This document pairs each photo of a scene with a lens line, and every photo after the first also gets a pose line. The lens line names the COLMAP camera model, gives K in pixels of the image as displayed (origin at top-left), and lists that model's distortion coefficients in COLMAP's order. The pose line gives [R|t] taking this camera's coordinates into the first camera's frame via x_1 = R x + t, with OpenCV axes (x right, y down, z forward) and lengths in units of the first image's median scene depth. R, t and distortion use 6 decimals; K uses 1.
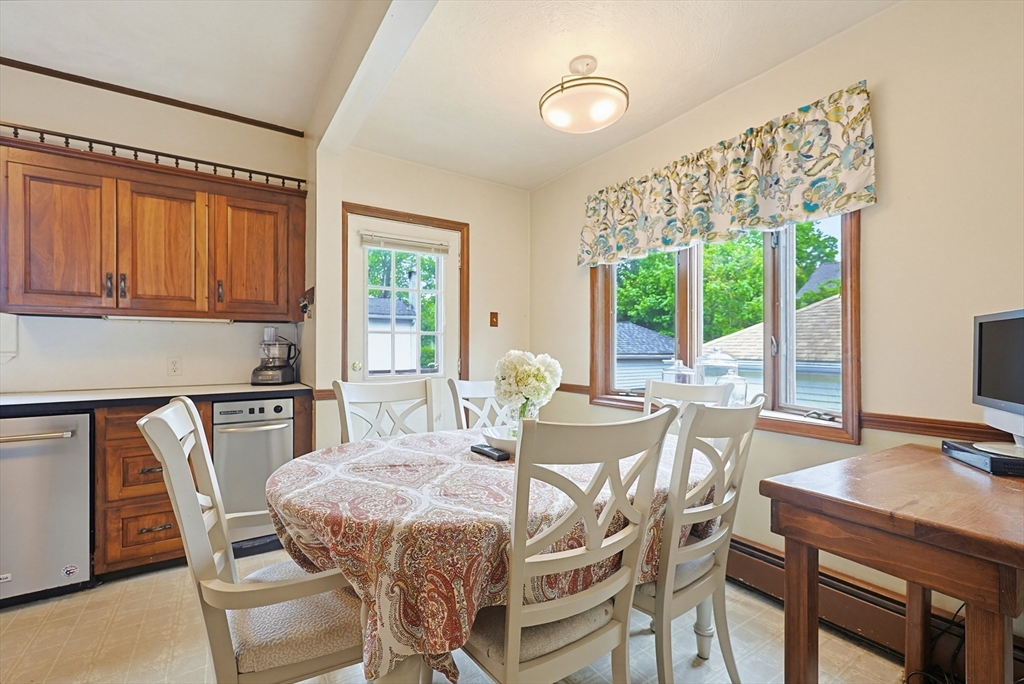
lens RADIAL K [[442.3, 0, 511.4], [0, 442.3, 344.5], [0, 0, 1]] dist [0.000326, -0.000195]
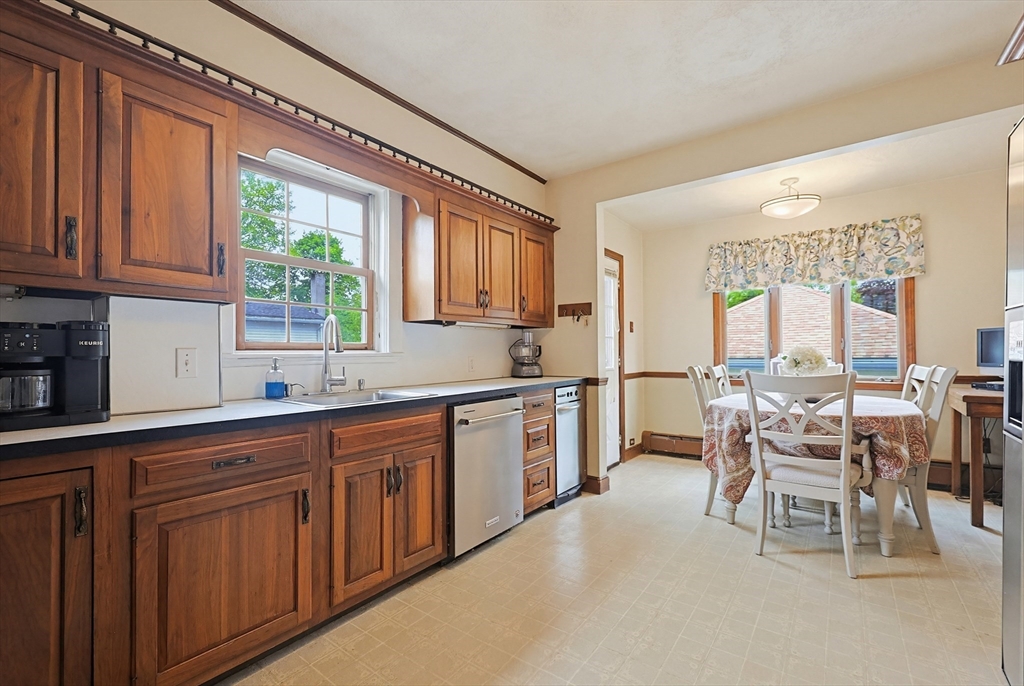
lens RADIAL K [[442.3, 0, 512.9], [0, 442.3, 344.7], [0, 0, 1]] dist [0.000326, -0.000195]
pose [[0.940785, -0.003807, 0.338982, -1.388045], [0.007605, 0.999922, -0.009876, 0.013809], [-0.338918, 0.011869, 0.940741, -0.236048]]
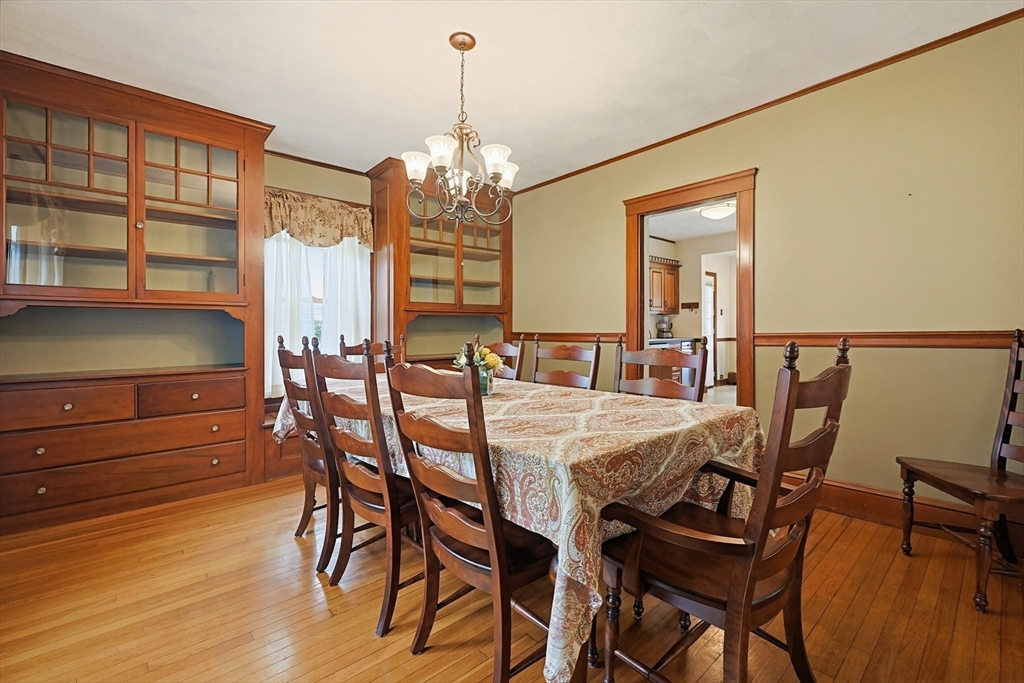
lens RADIAL K [[442.3, 0, 505.7], [0, 442.3, 325.8], [0, 0, 1]] dist [0.000326, -0.000195]
pose [[0.991983, -0.005289, 0.126261, -2.501728], [0.005263, 0.999986, 0.000541, 0.015209], [-0.126262, 0.000128, 0.991997, -2.048667]]
